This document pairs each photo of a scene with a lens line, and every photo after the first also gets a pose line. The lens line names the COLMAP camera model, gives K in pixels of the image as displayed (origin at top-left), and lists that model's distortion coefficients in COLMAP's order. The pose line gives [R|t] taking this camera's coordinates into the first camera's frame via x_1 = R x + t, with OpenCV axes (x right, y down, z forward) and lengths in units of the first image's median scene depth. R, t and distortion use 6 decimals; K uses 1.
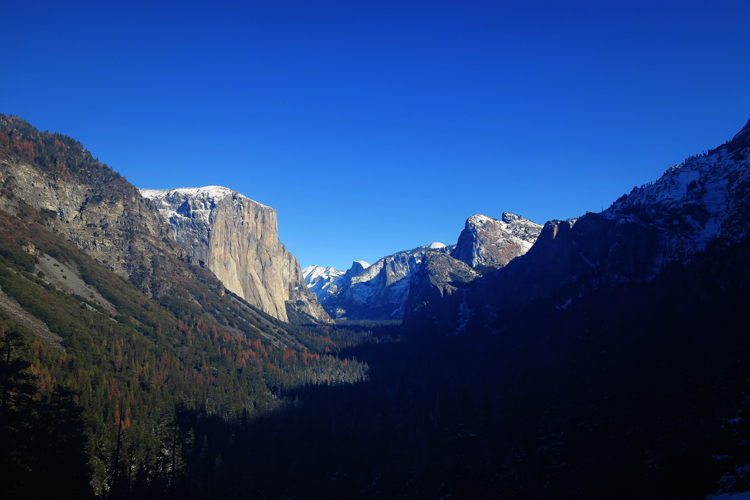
lens RADIAL K [[516.4, 0, 372.9], [0, 516.4, 246.8], [0, 0, 1]] dist [-0.029380, 0.006843]
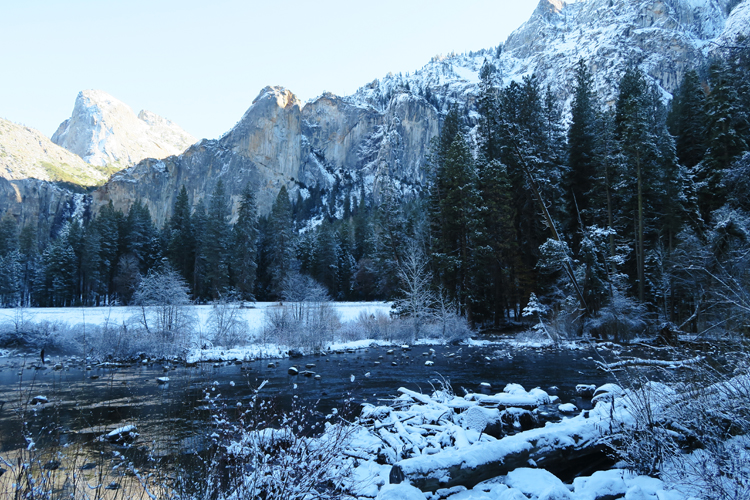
lens RADIAL K [[516.4, 0, 373.4], [0, 516.4, 250.1], [0, 0, 1]] dist [-0.029380, 0.006843]
pose [[0.703685, 0.086281, 0.705254, 0.049746], [-0.086081, 0.995641, -0.035918, 0.135510], [-0.705278, -0.035434, 0.708045, 0.534363]]
